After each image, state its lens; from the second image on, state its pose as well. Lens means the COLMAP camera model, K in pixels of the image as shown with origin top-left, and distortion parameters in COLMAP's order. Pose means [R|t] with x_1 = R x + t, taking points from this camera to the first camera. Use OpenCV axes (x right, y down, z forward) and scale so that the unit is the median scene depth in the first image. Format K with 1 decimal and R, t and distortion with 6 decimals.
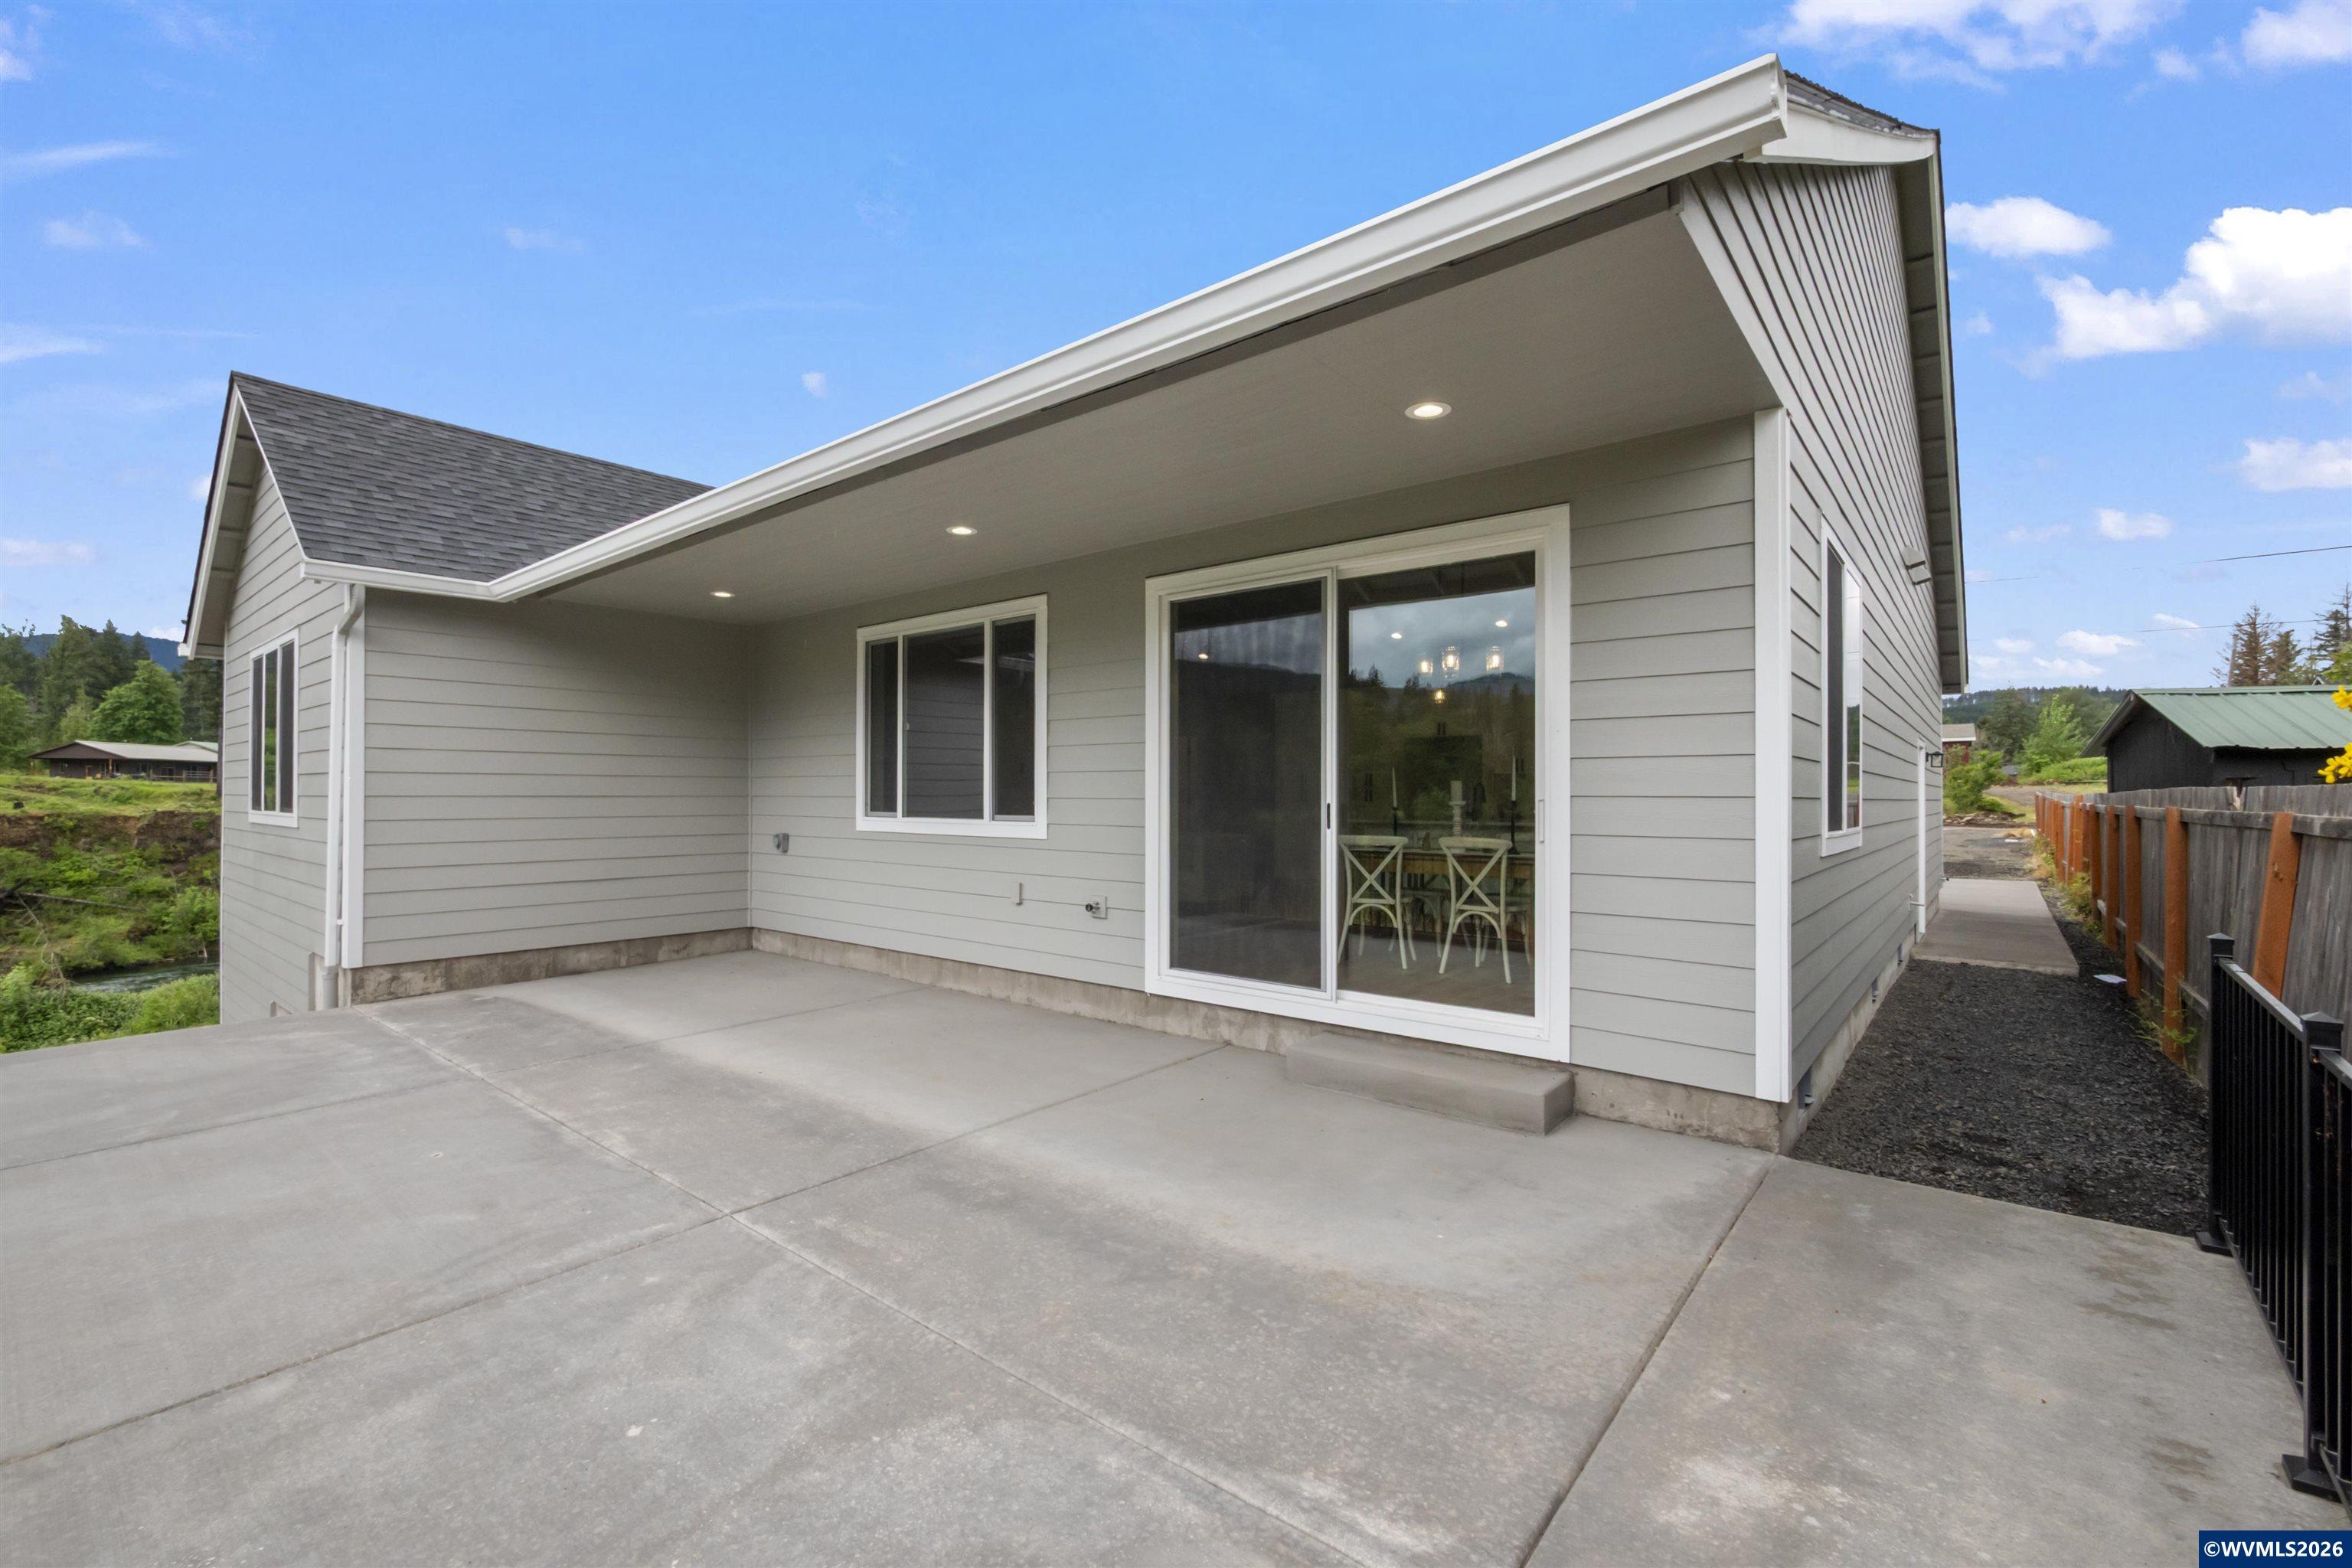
lens RADIAL K [[992.1, 0, 1153.7], [0, 992.1, 792.7], [0, 0, 1]] dist [0.001177, 0.000023]
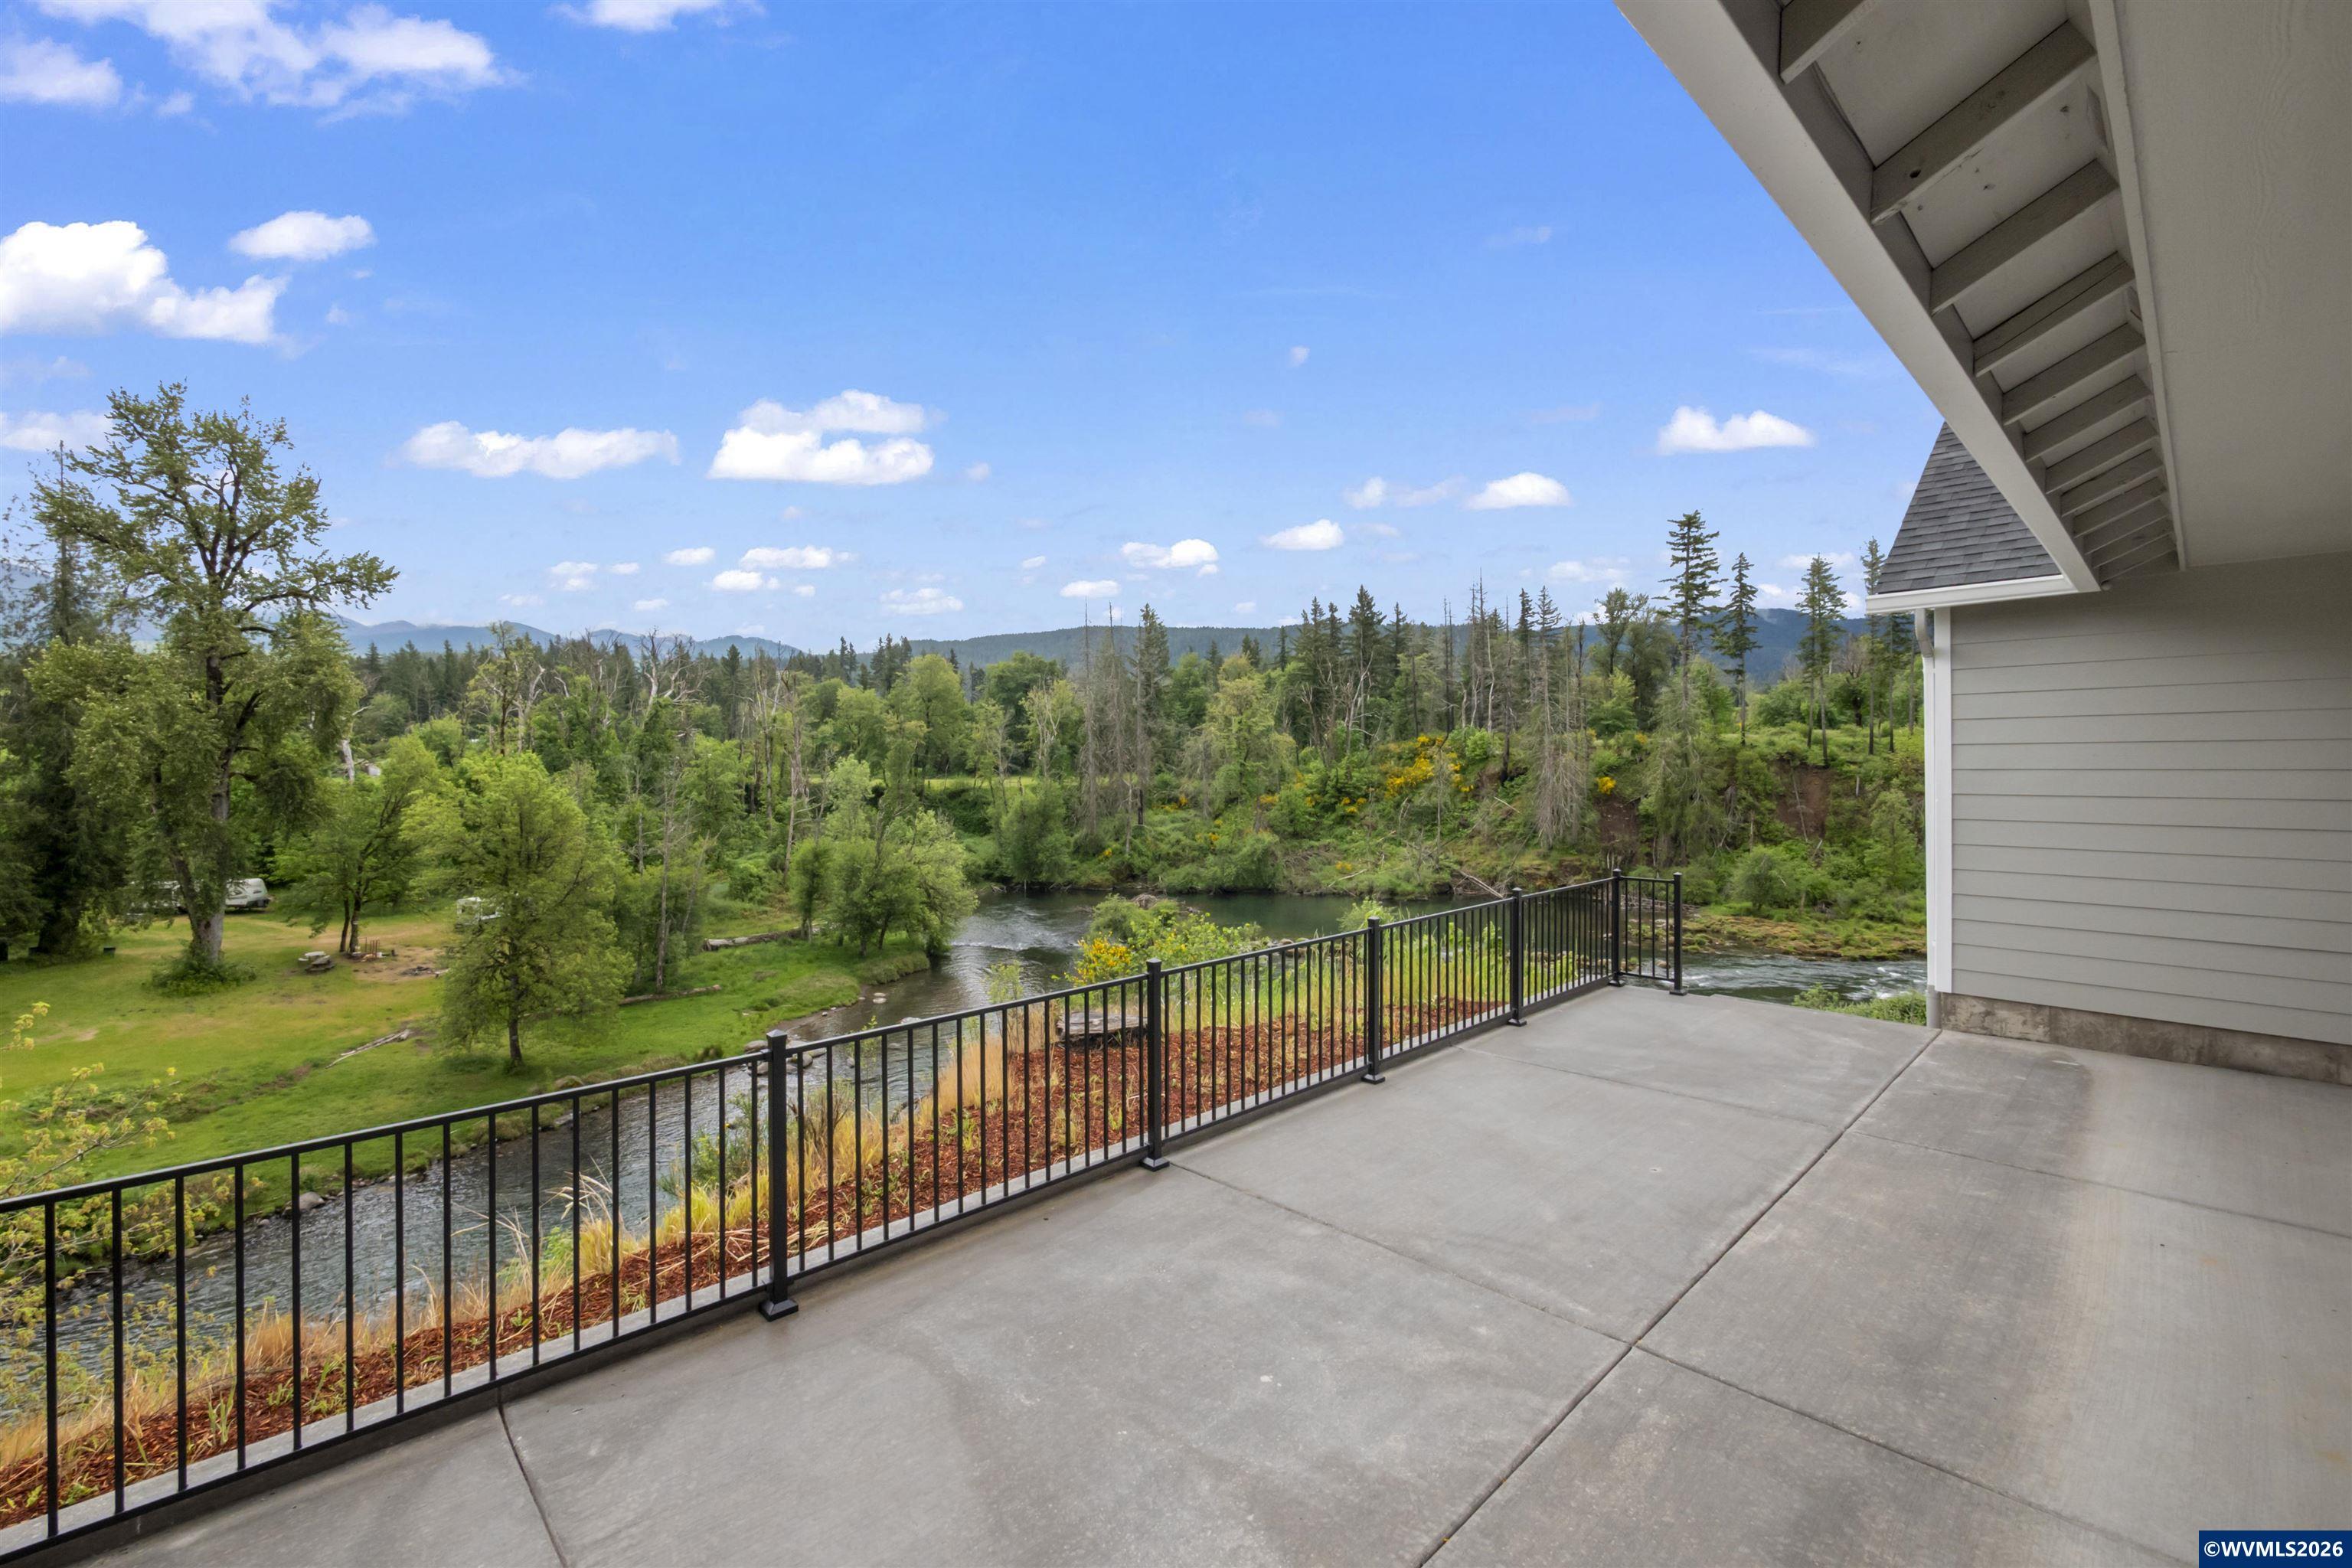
lens RADIAL K [[992.1, 0, 1163.4], [0, 992.1, 772.5], [0, 0, 1]] dist [0.001177, 0.000023]
pose [[-0.111553, 0.006808, -0.993735, 0.485060], [0.010050, 0.999933, 0.005722, -0.102957], [0.993708, -0.009348, -0.111614, 0.624287]]
